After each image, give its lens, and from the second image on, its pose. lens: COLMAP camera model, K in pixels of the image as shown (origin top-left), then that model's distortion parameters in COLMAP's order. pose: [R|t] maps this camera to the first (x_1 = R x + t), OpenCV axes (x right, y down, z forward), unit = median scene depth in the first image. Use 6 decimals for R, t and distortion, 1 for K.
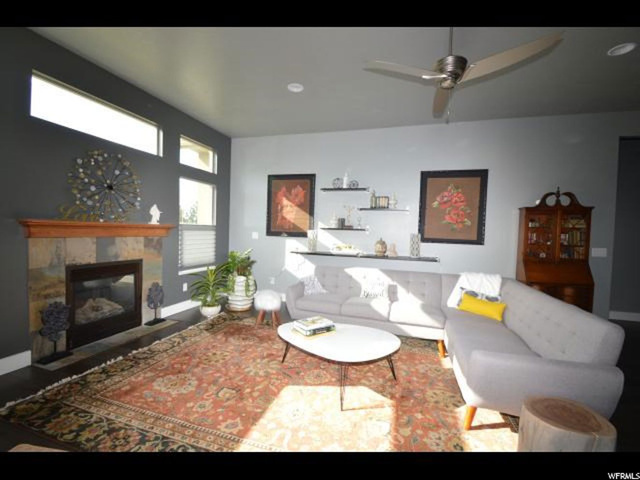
lens RADIAL K [[284.8, 0, 316.1], [0, 284.8, 240.5], [0, 0, 1]] dist [0.005850, -0.012799]
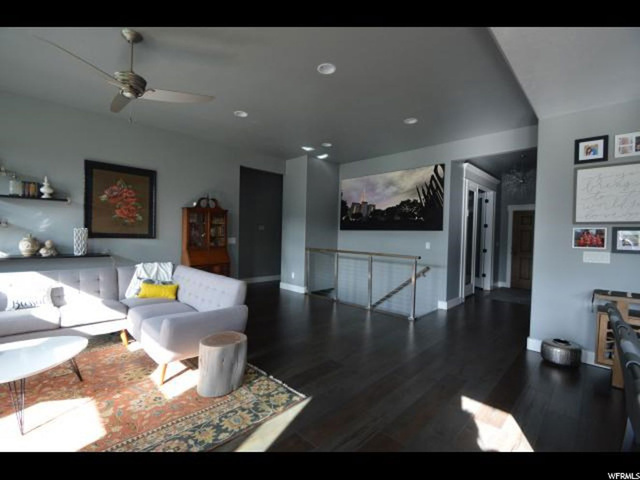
lens RADIAL K [[284.8, 0, 318.4], [0, 284.8, 240.2], [0, 0, 1]] dist [0.005850, -0.012799]
pose [[0.461349, -0.039431, 0.886342, -0.126401], [0.020601, 0.999219, 0.033730, -0.001238], [-0.886979, 0.002698, 0.461801, -0.105652]]
